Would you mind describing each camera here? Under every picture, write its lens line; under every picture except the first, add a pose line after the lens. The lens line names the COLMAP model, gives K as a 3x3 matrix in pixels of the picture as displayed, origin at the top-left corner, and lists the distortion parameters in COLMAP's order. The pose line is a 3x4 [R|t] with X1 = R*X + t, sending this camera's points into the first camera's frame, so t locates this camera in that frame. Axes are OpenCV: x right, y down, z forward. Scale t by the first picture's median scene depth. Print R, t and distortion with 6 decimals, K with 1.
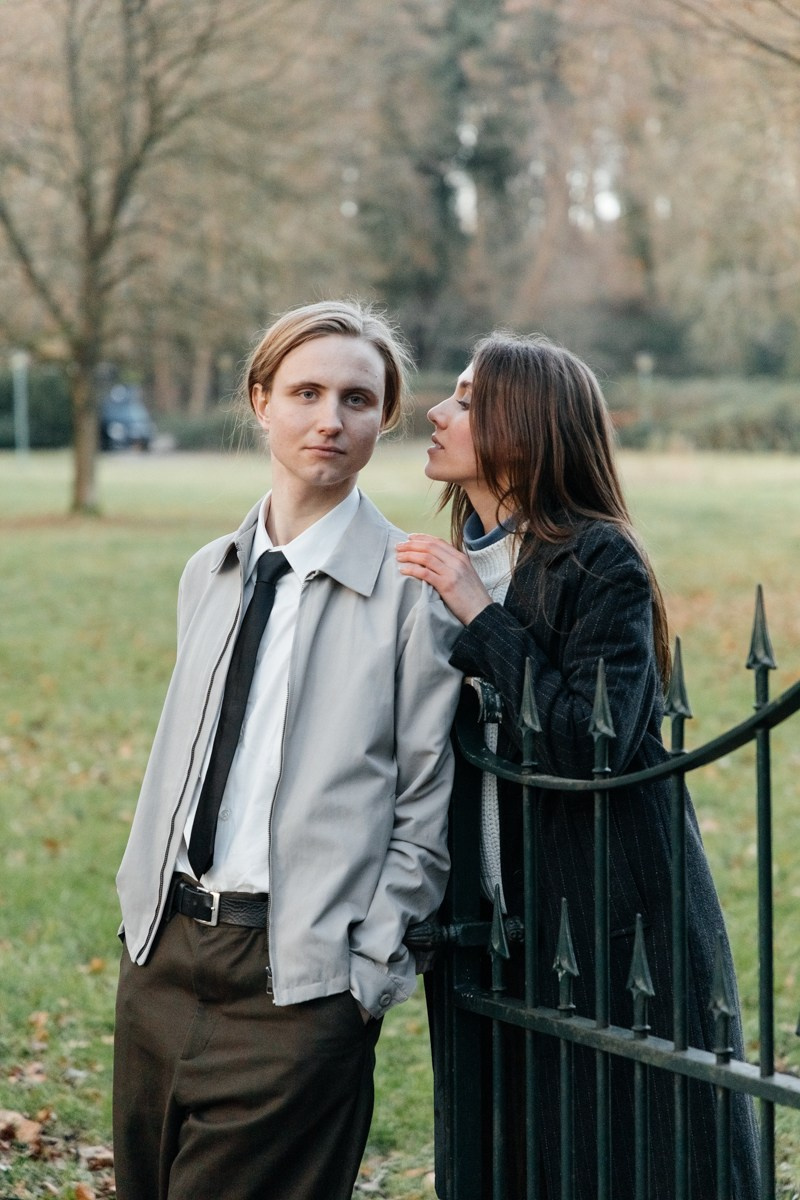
lens RADIAL K [[3579.0, 0, 400.0], [0, 3579.0, 600.0], [0, 0, 1]] dist [0.223449, 0.144070]
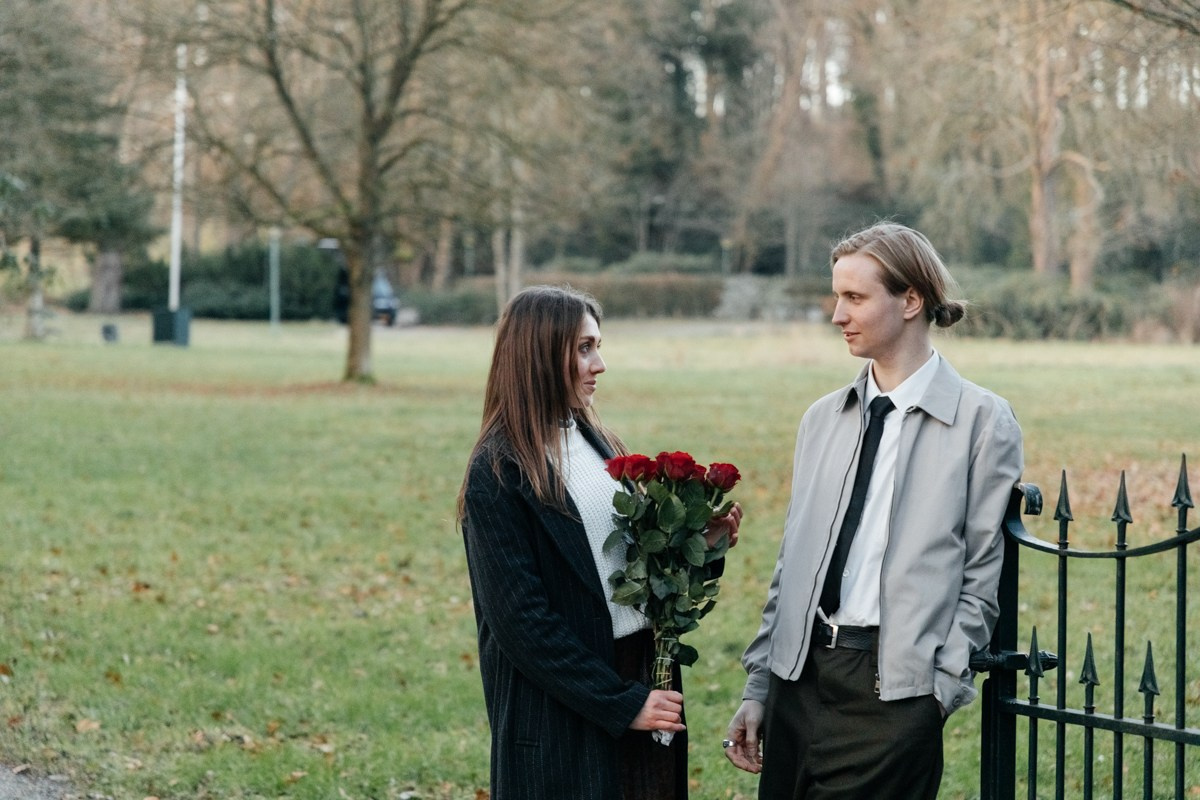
lens RADIAL K [[3579.0, 0, 600.0], [0, 3579.0, 400.0], [0, 0, 1]] dist [0.223449, 0.144070]
pose [[0.999795, 0.020266, 0.000240, -0.048817], [-0.020256, 0.999565, -0.021447, 0.007142], [-0.000675, 0.021437, 0.999770, -0.151130]]
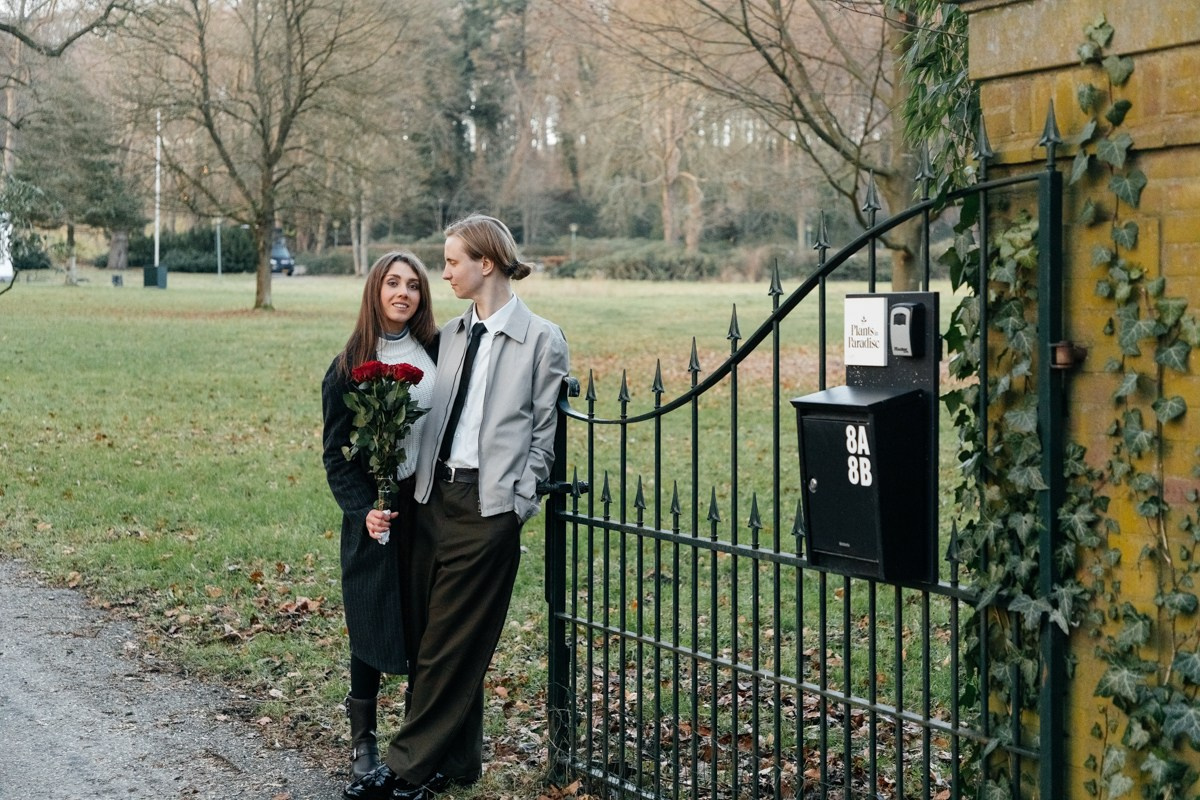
lens RADIAL K [[2057.0, 0, 601.0], [0, 2057.0, 384.0], [0, 0, 1]] dist [0.212338, -0.037156]
pose [[0.996355, 0.006321, 0.085067, -0.022850], [-0.007232, 0.999920, 0.010405, 0.003724], [-0.084995, -0.010982, 0.996321, -0.110185]]
